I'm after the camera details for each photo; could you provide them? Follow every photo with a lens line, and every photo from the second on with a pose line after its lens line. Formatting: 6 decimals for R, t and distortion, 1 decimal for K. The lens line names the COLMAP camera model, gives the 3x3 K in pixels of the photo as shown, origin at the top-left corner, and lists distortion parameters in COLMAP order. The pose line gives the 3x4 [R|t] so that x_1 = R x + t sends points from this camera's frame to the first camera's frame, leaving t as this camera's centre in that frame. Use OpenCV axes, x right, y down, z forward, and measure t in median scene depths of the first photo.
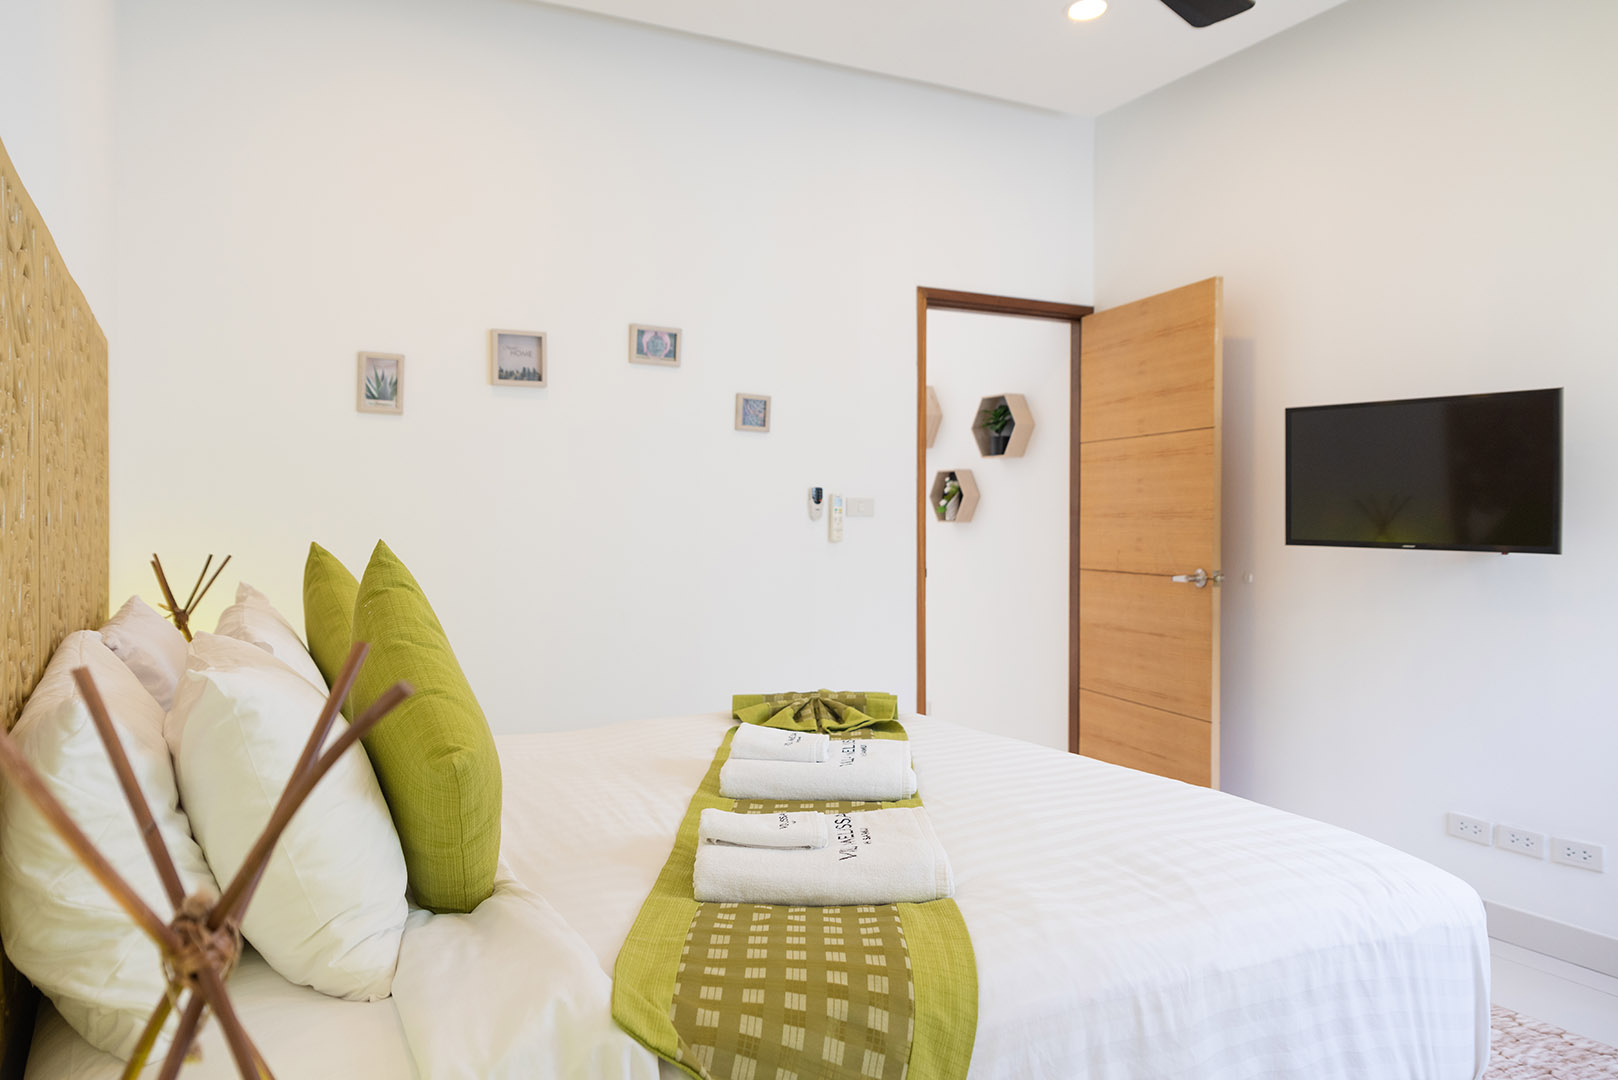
lens RADIAL K [[1054.0, 0, 807.0], [0, 1054.0, 528.6], [0, 0, 1]] dist [0.004786, -0.000180]
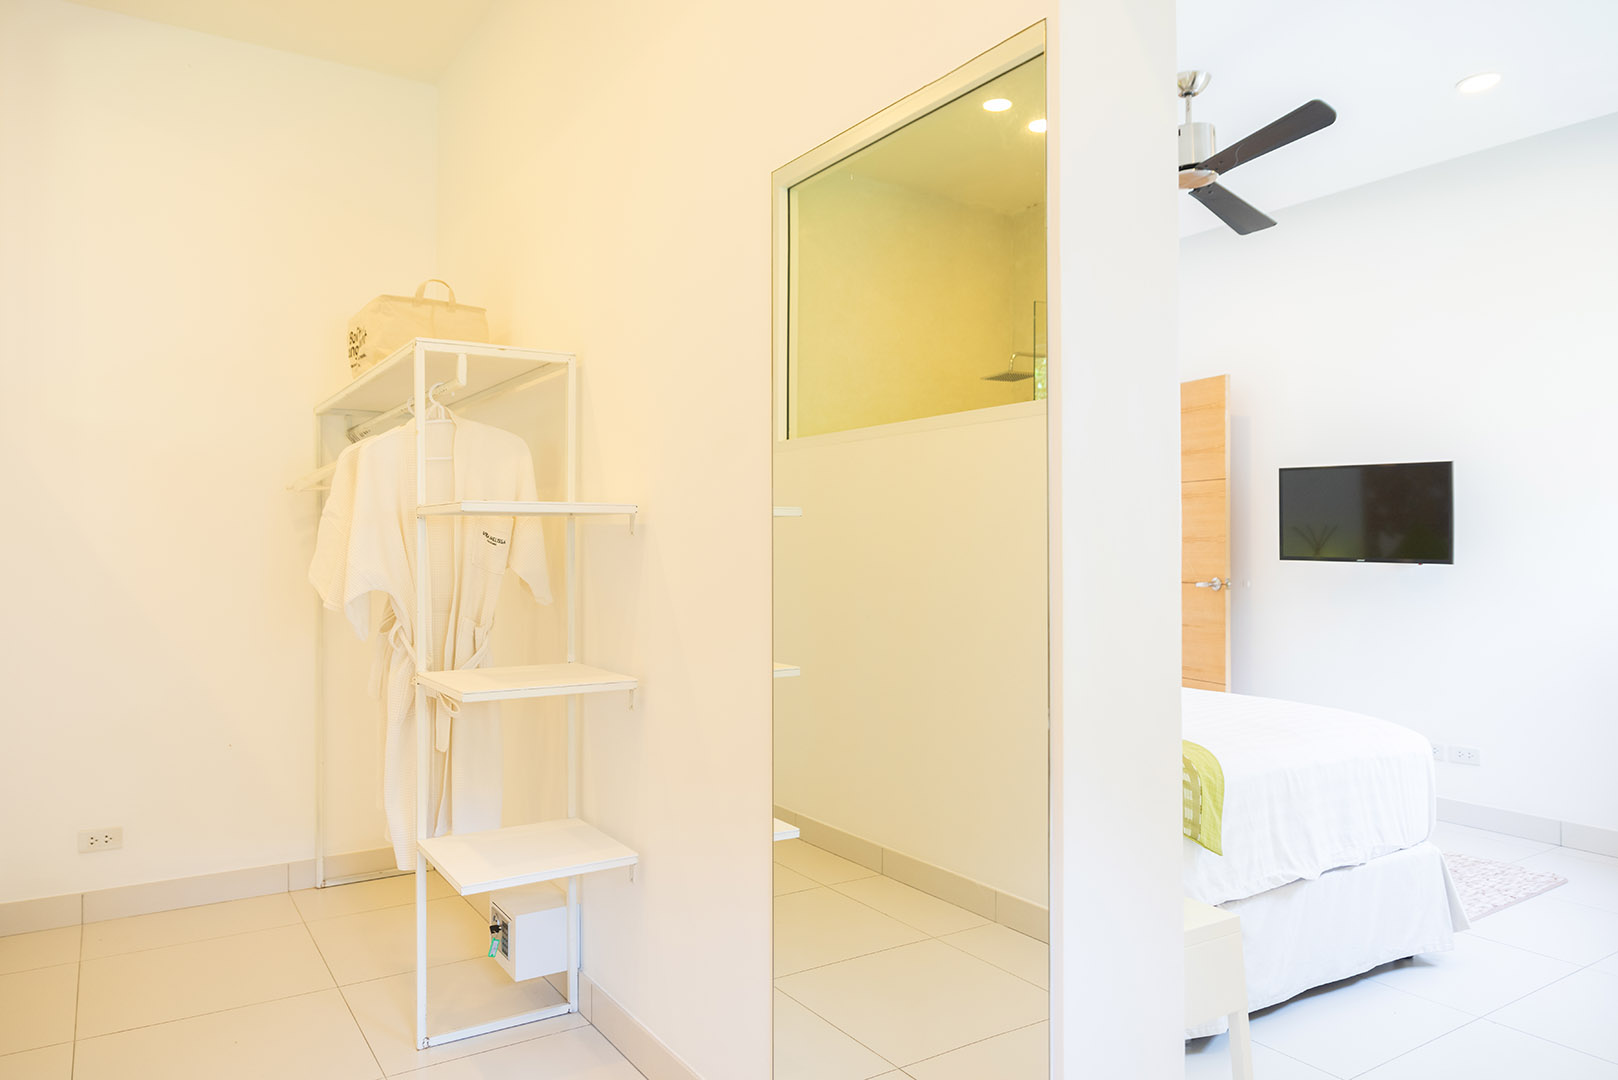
lens RADIAL K [[1110.9, 0, 801.7], [0, 1110.9, 536.9], [0, 0, 1]] dist [-0.007887, 0.000589]
pose [[0.993527, -0.004753, 0.113495, -0.382619], [0.006347, 0.999886, -0.013687, 0.000391], [-0.113417, 0.014318, 0.993444, -0.463310]]
